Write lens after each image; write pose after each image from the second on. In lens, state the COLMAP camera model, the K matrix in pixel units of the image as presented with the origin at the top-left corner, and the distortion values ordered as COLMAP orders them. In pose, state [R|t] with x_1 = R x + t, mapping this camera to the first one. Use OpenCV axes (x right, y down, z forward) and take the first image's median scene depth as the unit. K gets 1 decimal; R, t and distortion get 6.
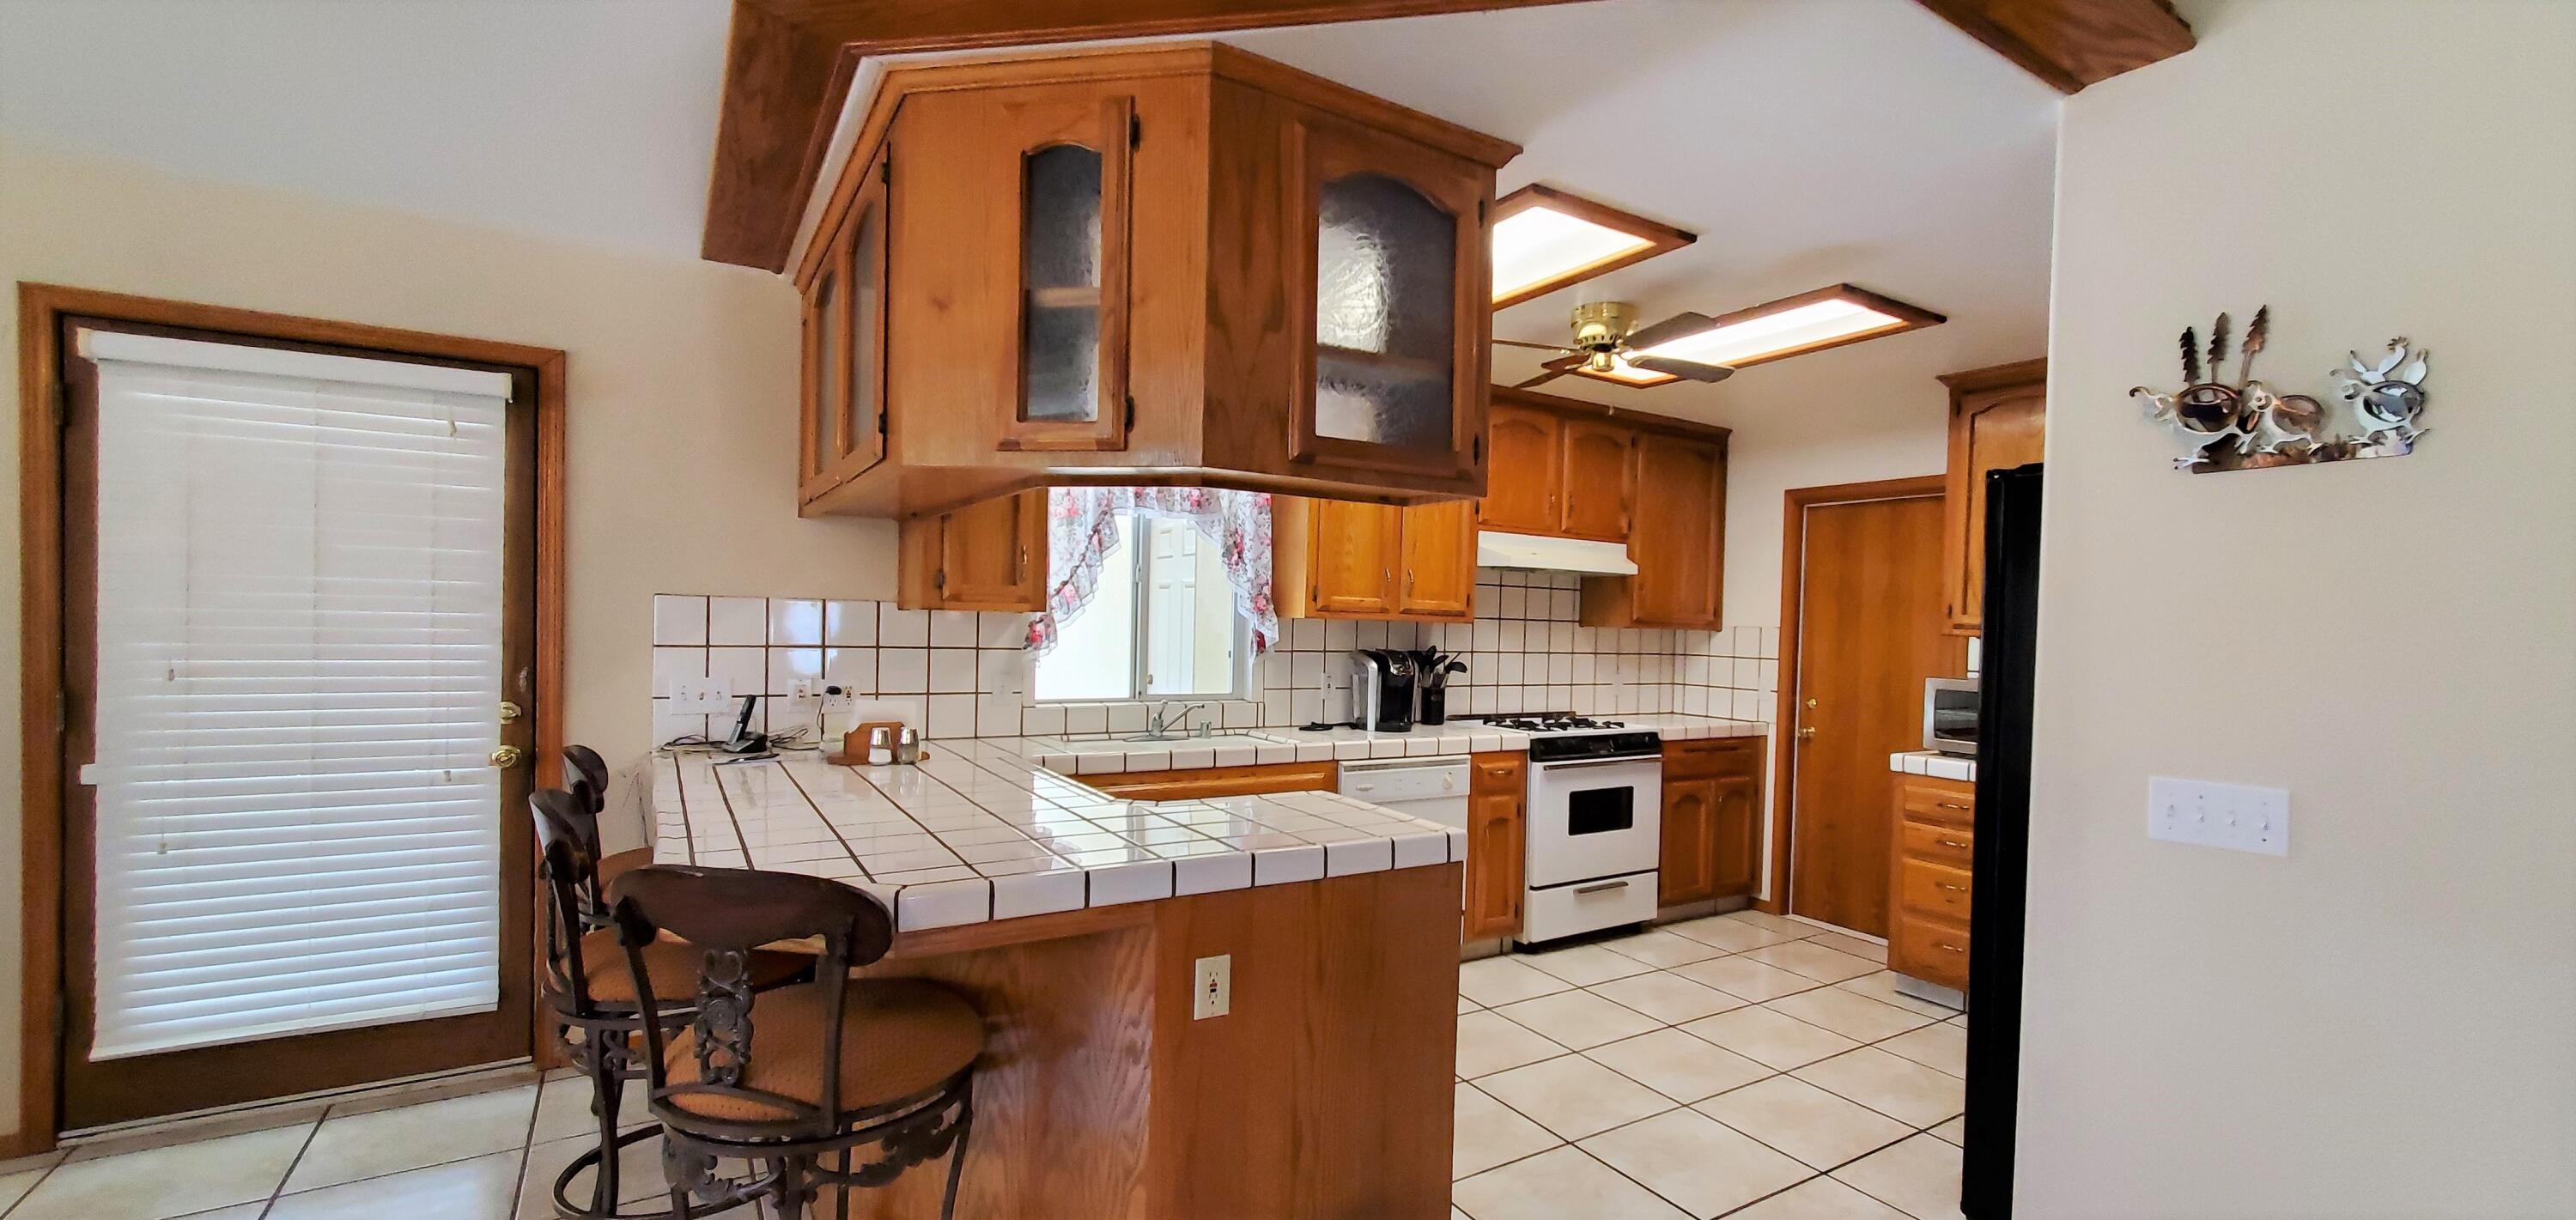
lens RADIAL K [[1086.9, 0, 1395.8], [0, 1086.9, 641.1], [0, 0, 1]] dist [0.007505, -0.001039]
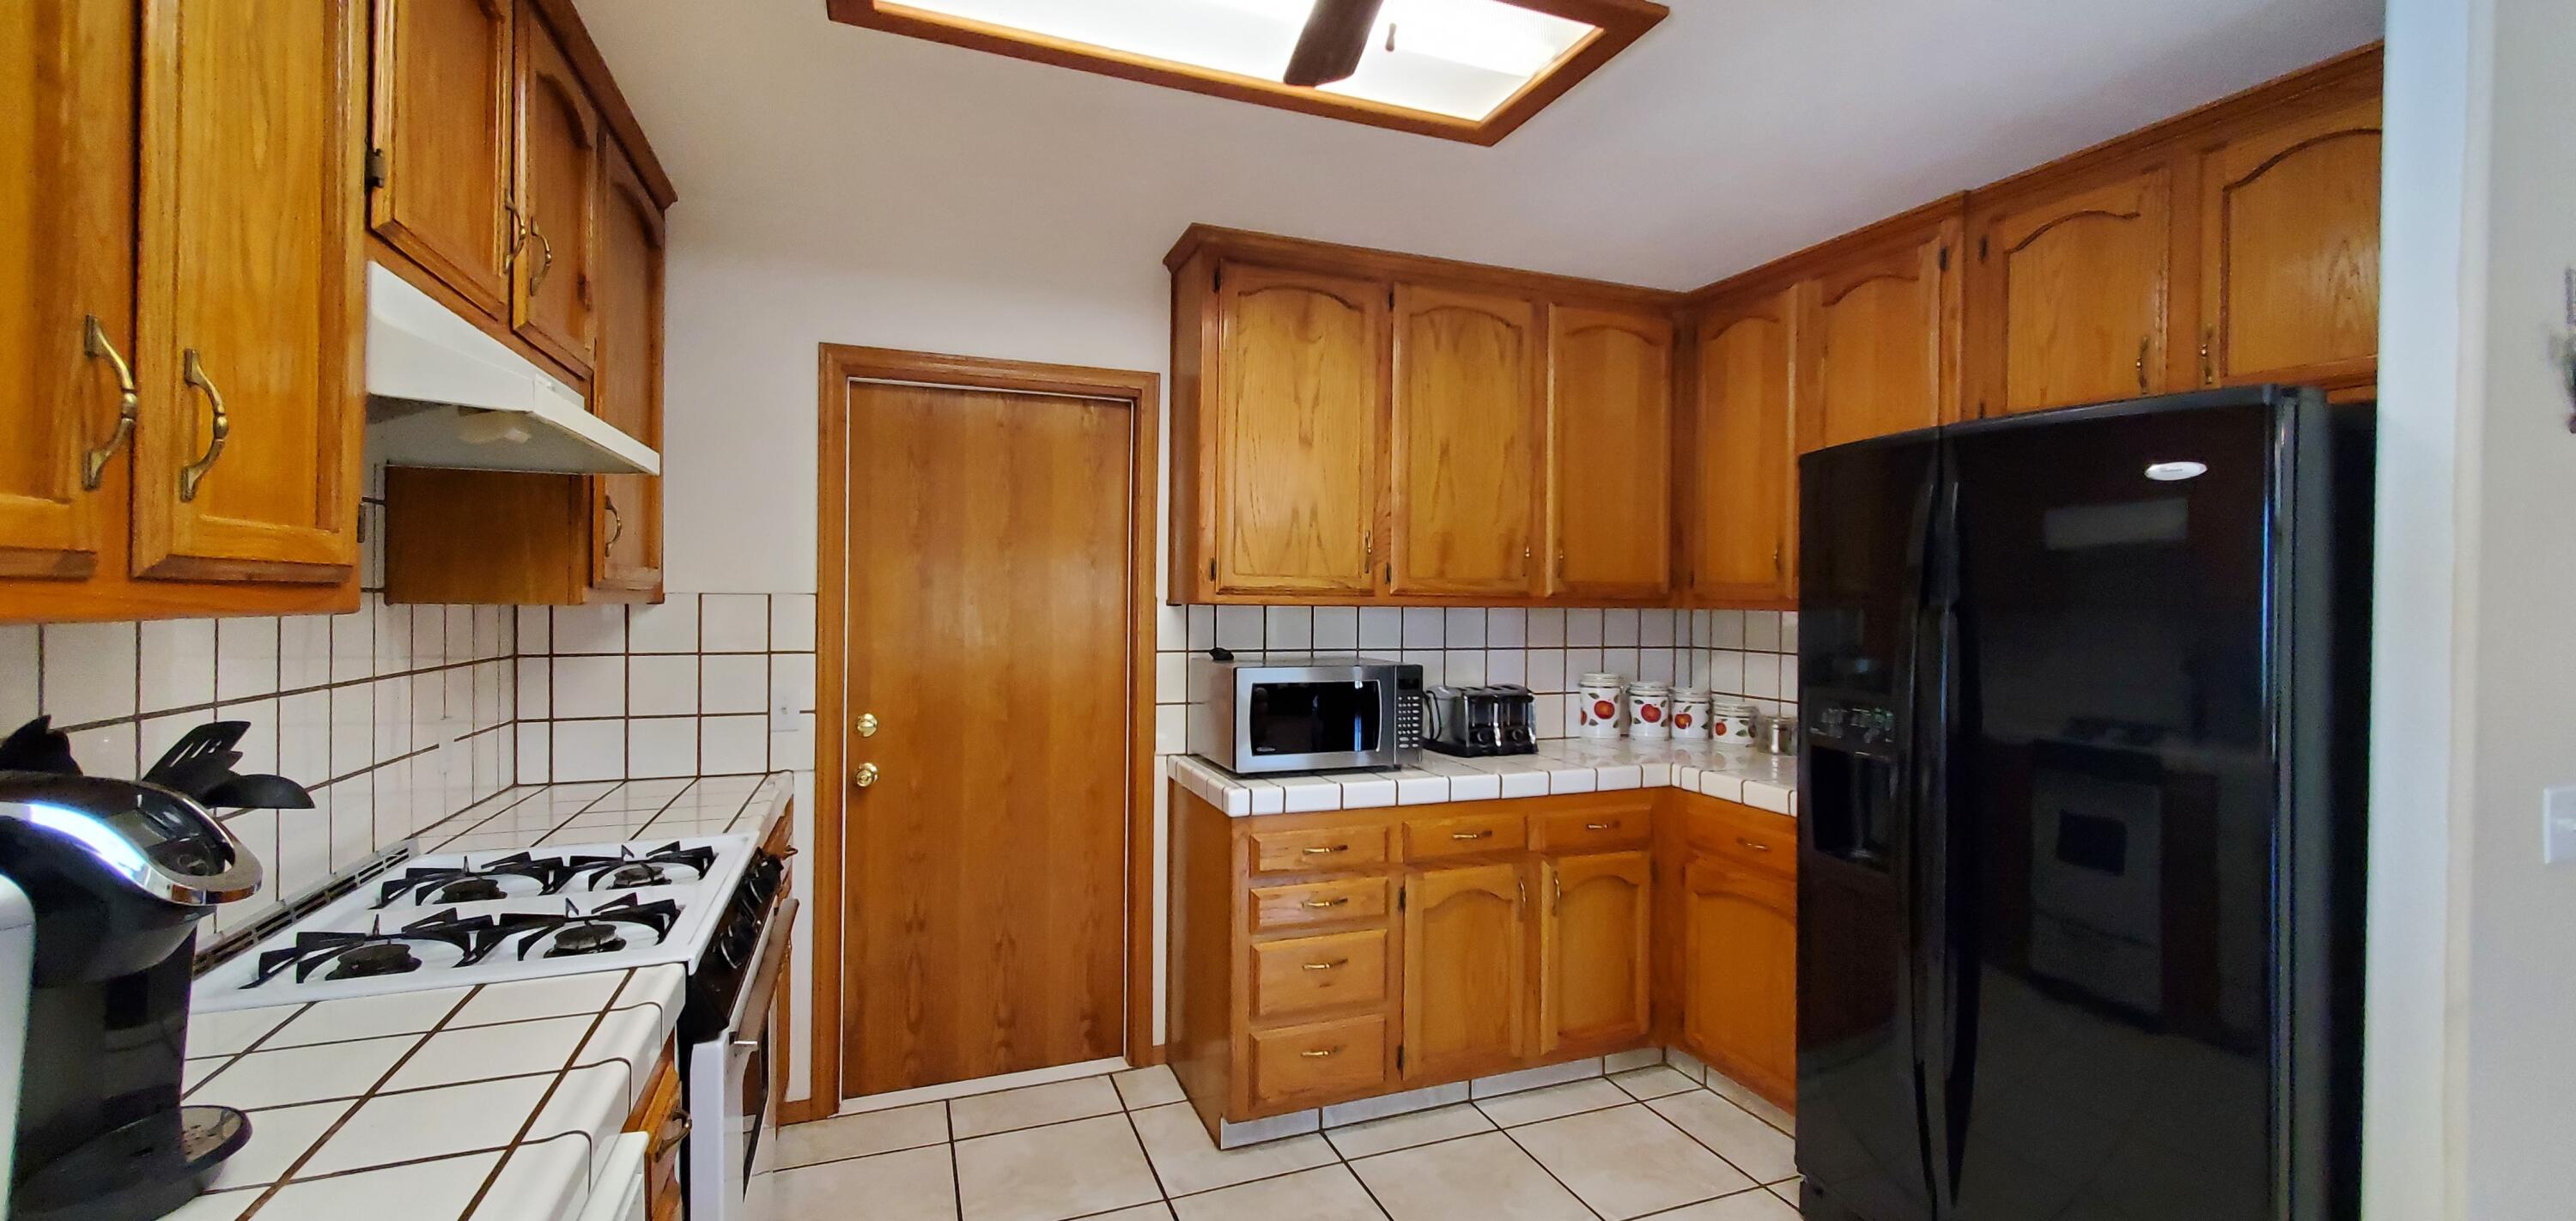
lens RADIAL K [[1021.3, 0, 1295.3], [0, 1021.3, 615.4], [0, 0, 1]] dist [0.007636, -0.001142]
pose [[0.215810, -0.031061, 0.975941, -0.166544], [0.015831, 0.999474, 0.028309, -0.021940], [-0.976307, 0.009340, 0.216188, 1.147136]]
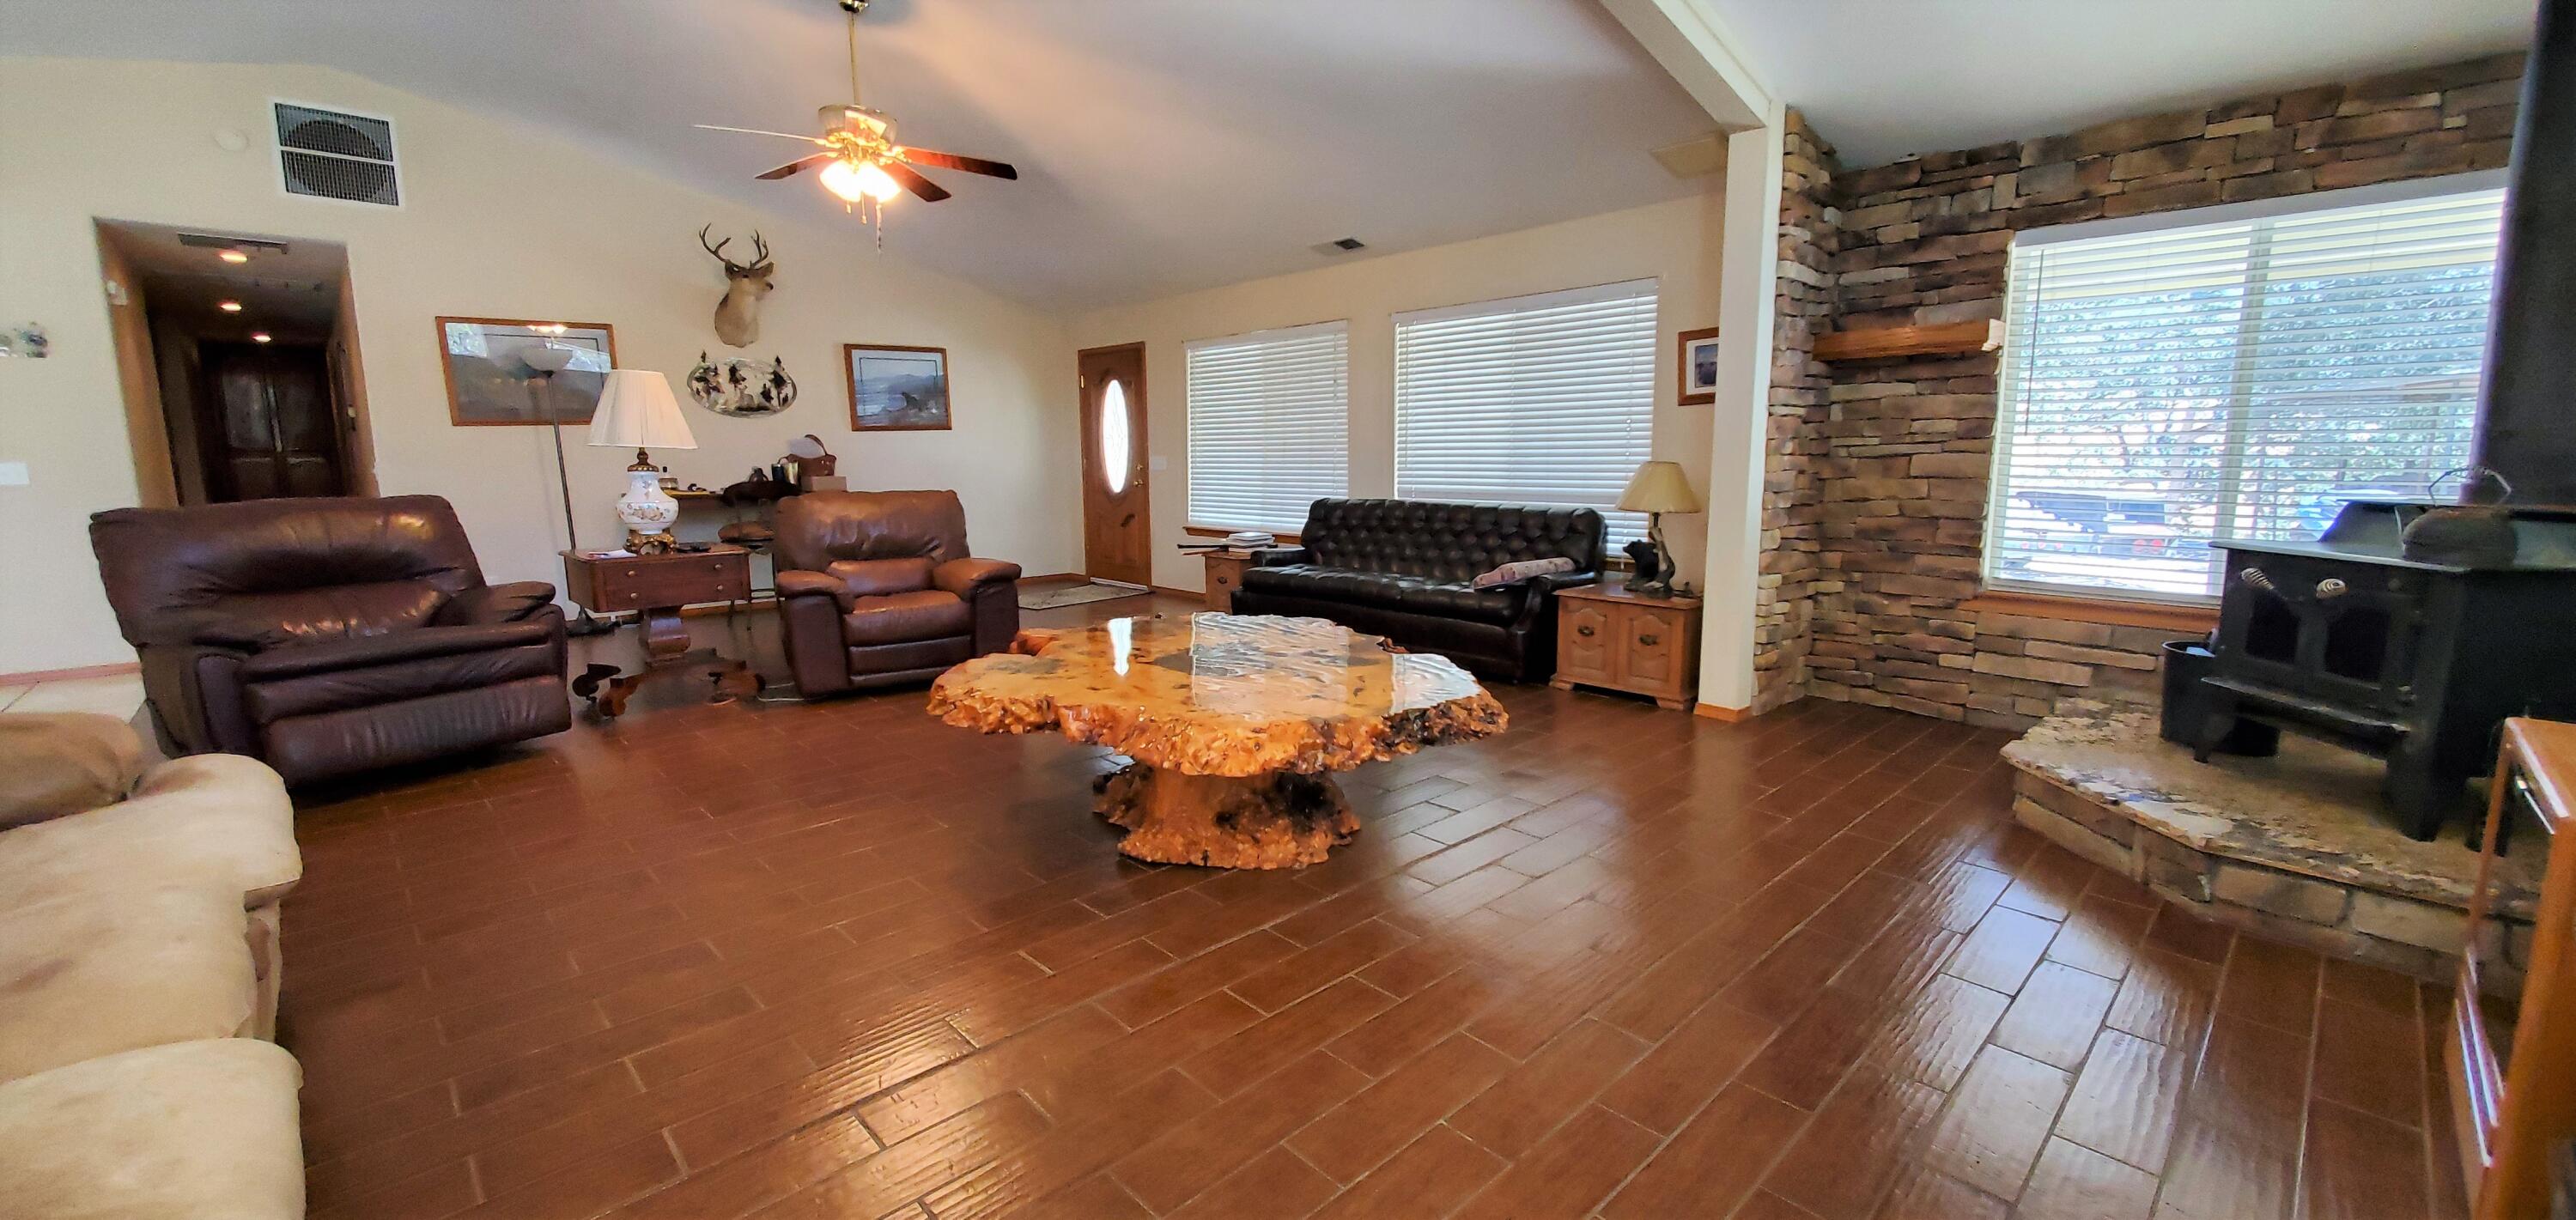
lens RADIAL K [[1021.2, 0, 1289.8], [0, 1021.2, 579.8], [0, 0, 1]] dist [0.007636, -0.001142]
pose [[-0.167689, -0.149127, 0.974495, -1.658570], [0.021101, 0.987723, 0.154783, 0.056537], [-0.985614, 0.046518, -0.162484, -1.277677]]
